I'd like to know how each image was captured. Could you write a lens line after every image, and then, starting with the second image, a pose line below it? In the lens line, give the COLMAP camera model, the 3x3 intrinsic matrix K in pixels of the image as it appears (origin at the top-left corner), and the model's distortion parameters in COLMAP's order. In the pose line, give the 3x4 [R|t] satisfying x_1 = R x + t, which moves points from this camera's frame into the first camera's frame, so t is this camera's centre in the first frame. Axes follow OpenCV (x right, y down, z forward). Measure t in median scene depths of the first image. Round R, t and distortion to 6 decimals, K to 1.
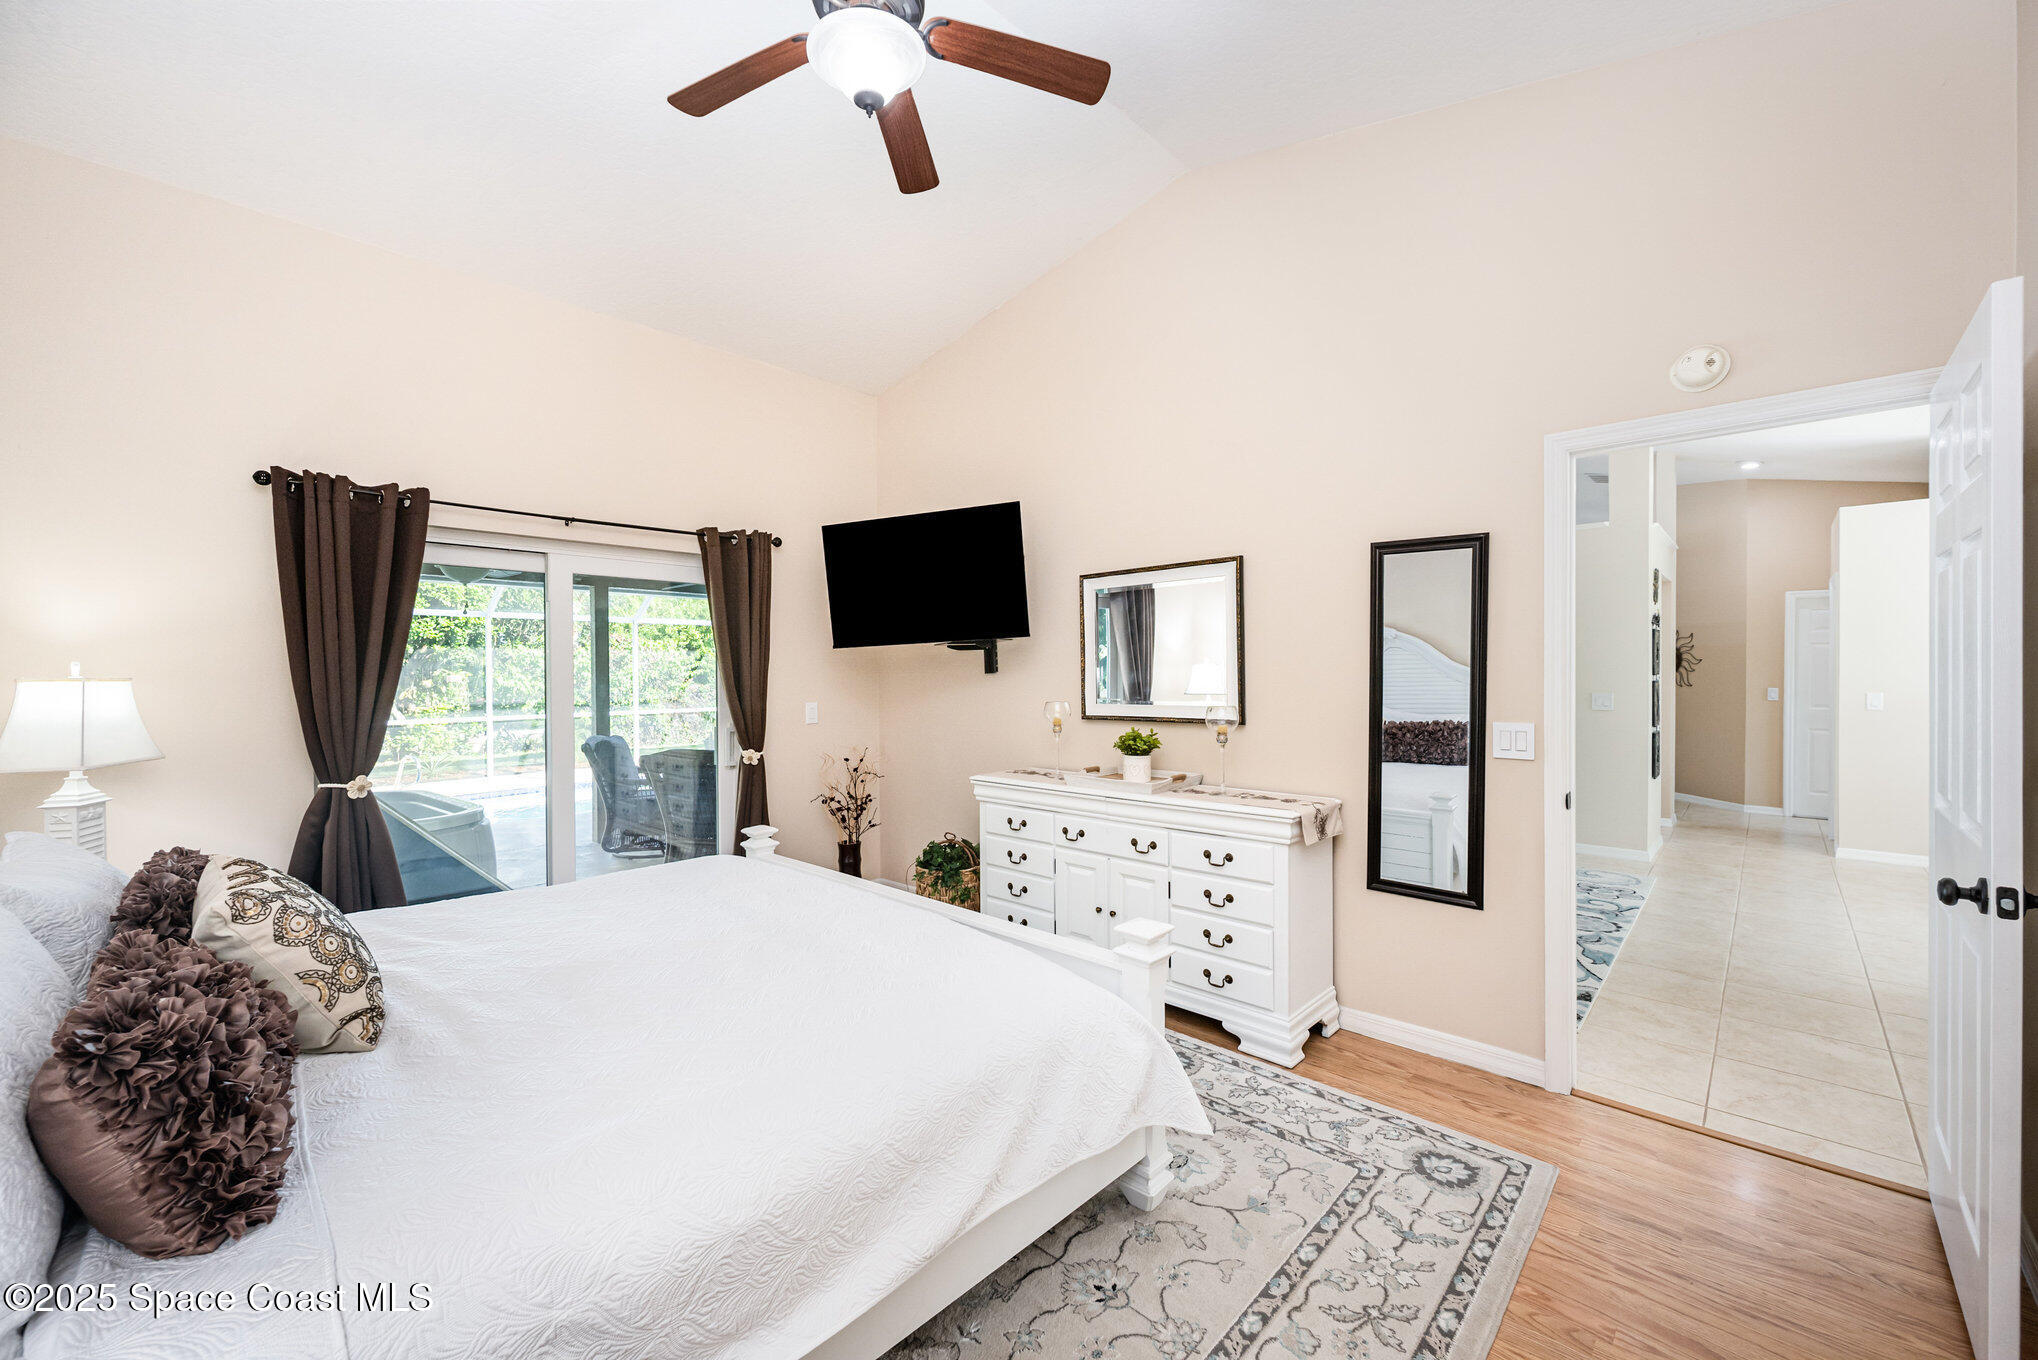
lens RADIAL K [[807.9, 0, 1019.0], [0, 807.9, 680.0], [0, 0, 1]] dist [-0.001815, 0.000017]
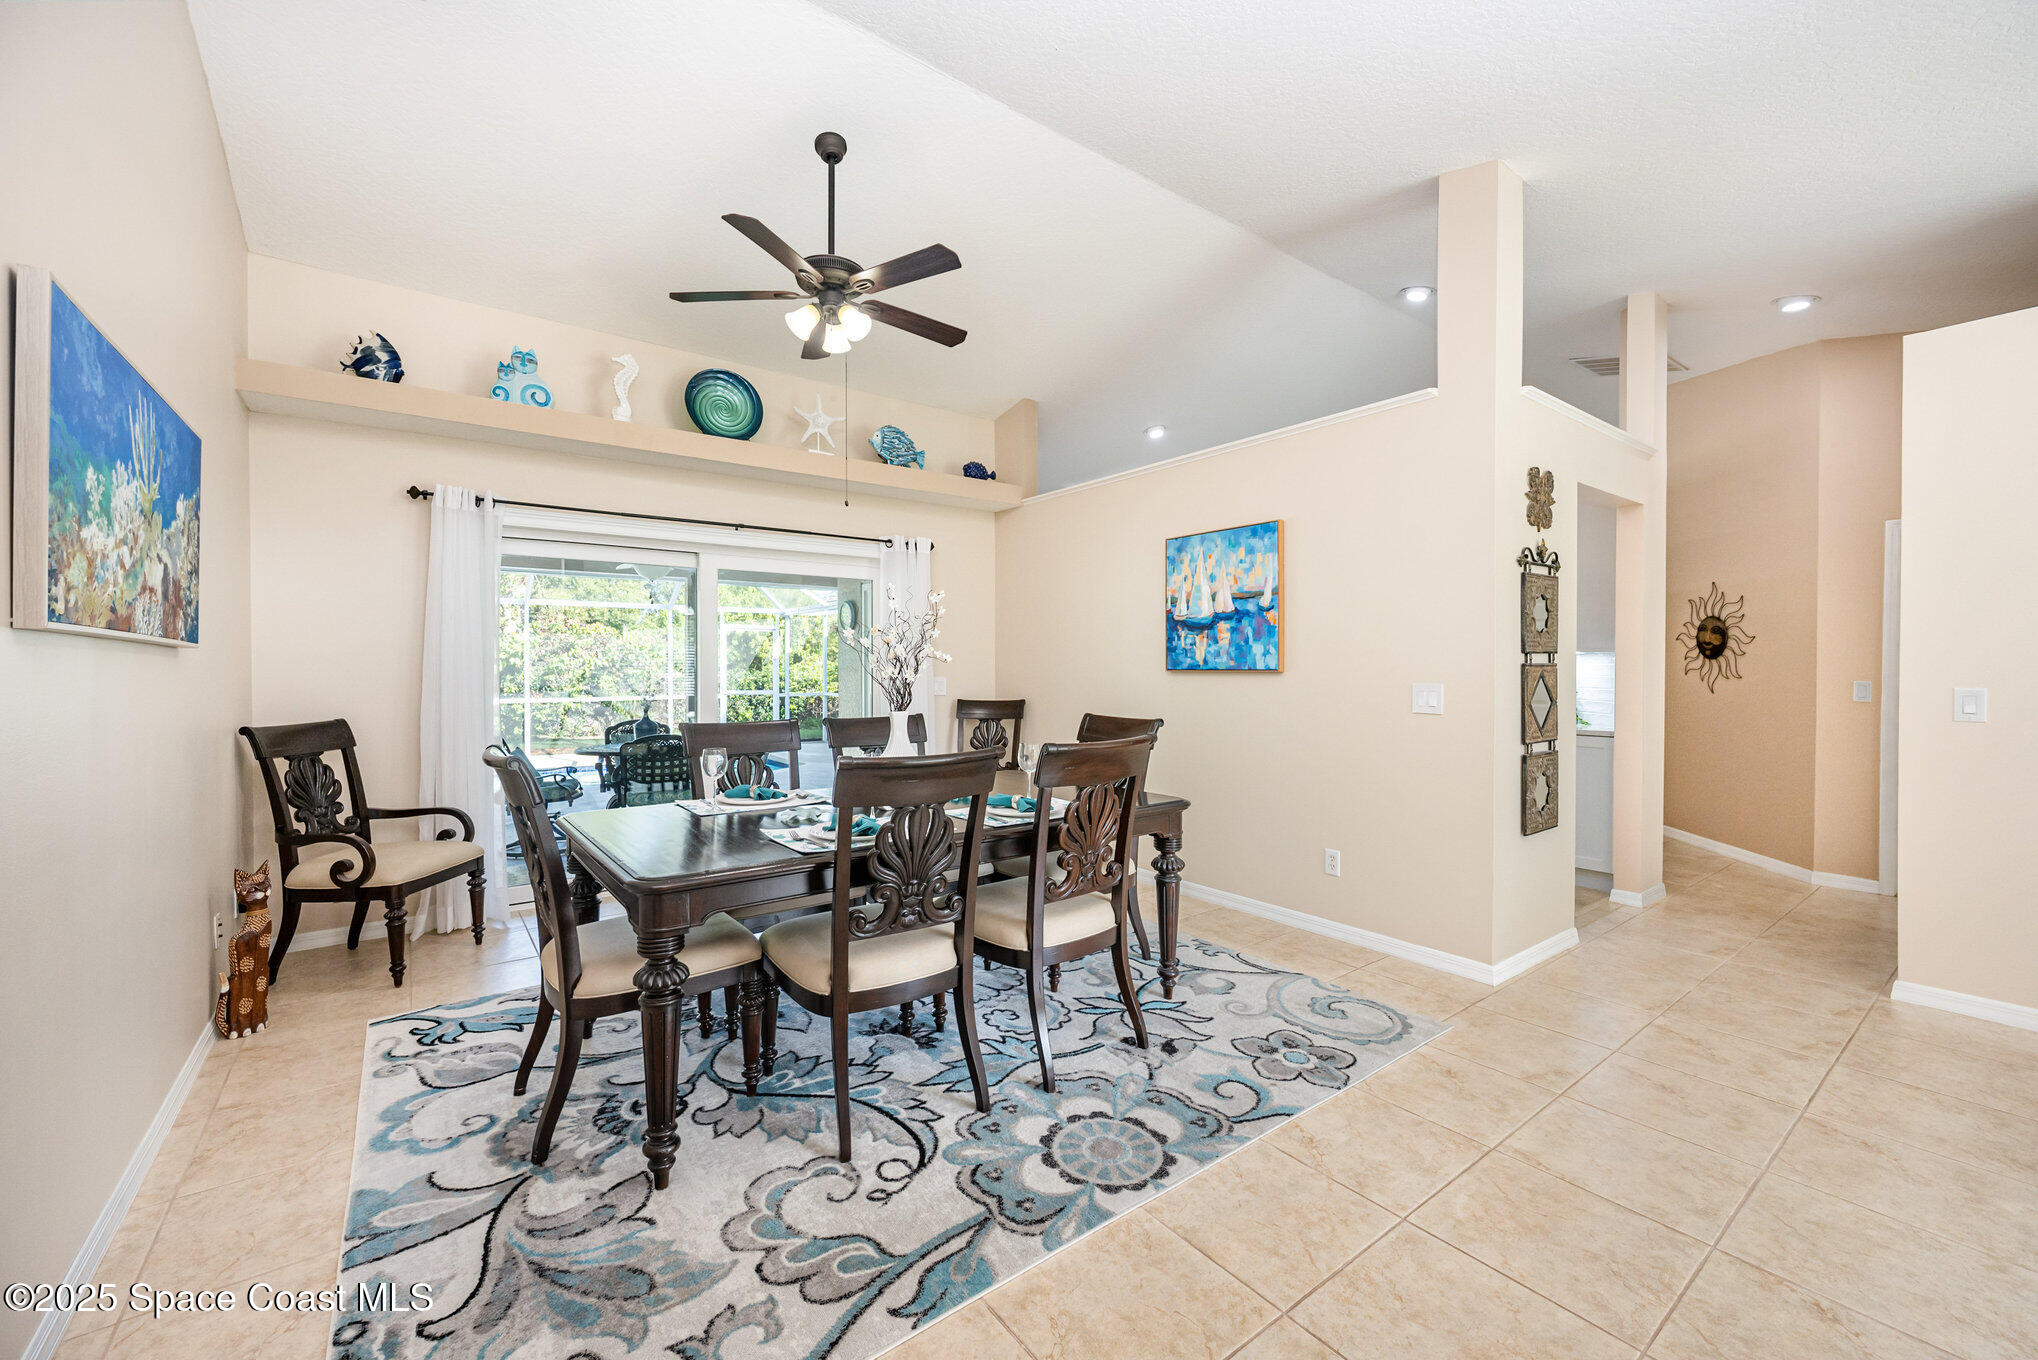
lens RADIAL K [[807.9, 0, 1019.0], [0, 807.9, 680.0], [0, 0, 1]] dist [-0.001815, 0.000017]
pose [[0.984022, 0.007300, -0.177900, 0.545523], [-0.005557, 0.999932, 0.010293, 0.009644], [0.177963, -0.009140, 0.983995, 0.383944]]
